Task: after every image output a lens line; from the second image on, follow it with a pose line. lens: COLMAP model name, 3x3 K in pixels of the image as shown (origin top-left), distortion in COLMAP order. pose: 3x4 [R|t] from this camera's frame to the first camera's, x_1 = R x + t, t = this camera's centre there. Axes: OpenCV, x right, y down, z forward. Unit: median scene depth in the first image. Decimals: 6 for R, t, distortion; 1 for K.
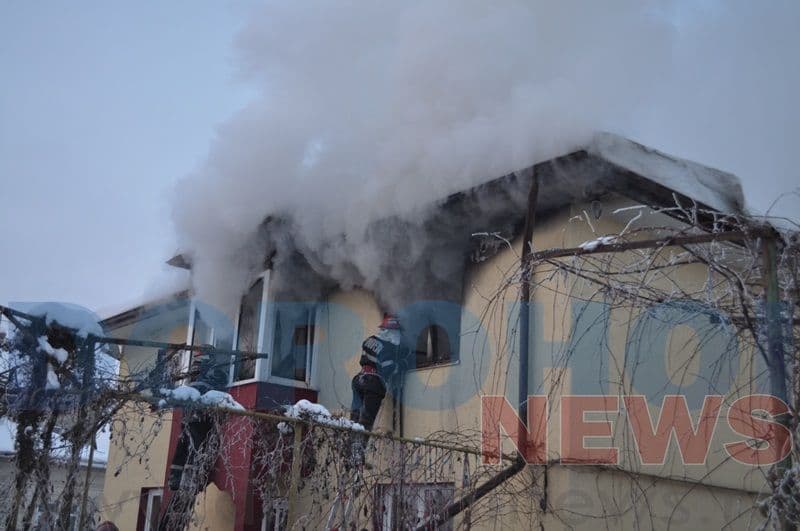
lens RADIAL K [[946.0, 0, 400.0], [0, 946.0, 265.5], [0, 0, 1]] dist [-0.016846, 0.009878]
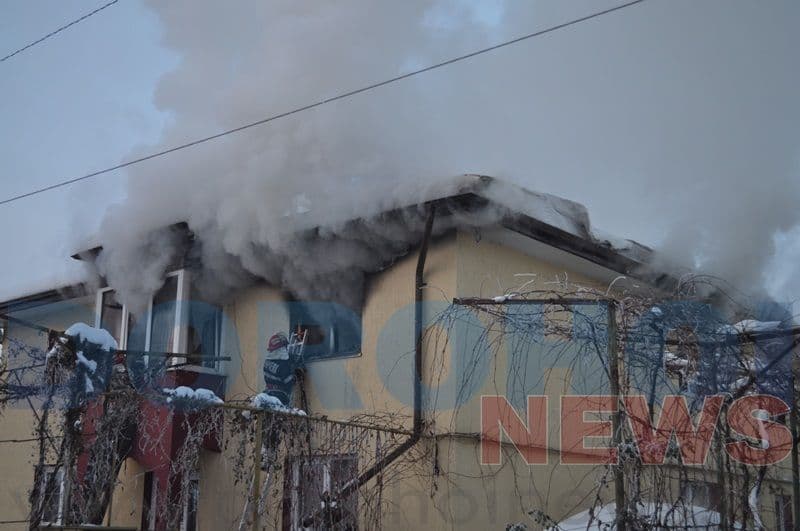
lens RADIAL K [[1051.5, 0, 390.1], [0, 1051.5, 264.0], [0, 0, 1]] dist [-0.020355, 0.003653]
pose [[0.984639, 0.005764, 0.174505, -0.163095], [-0.014596, 0.998674, 0.049370, -0.095963], [-0.173989, -0.051159, 0.983418, -0.384611]]
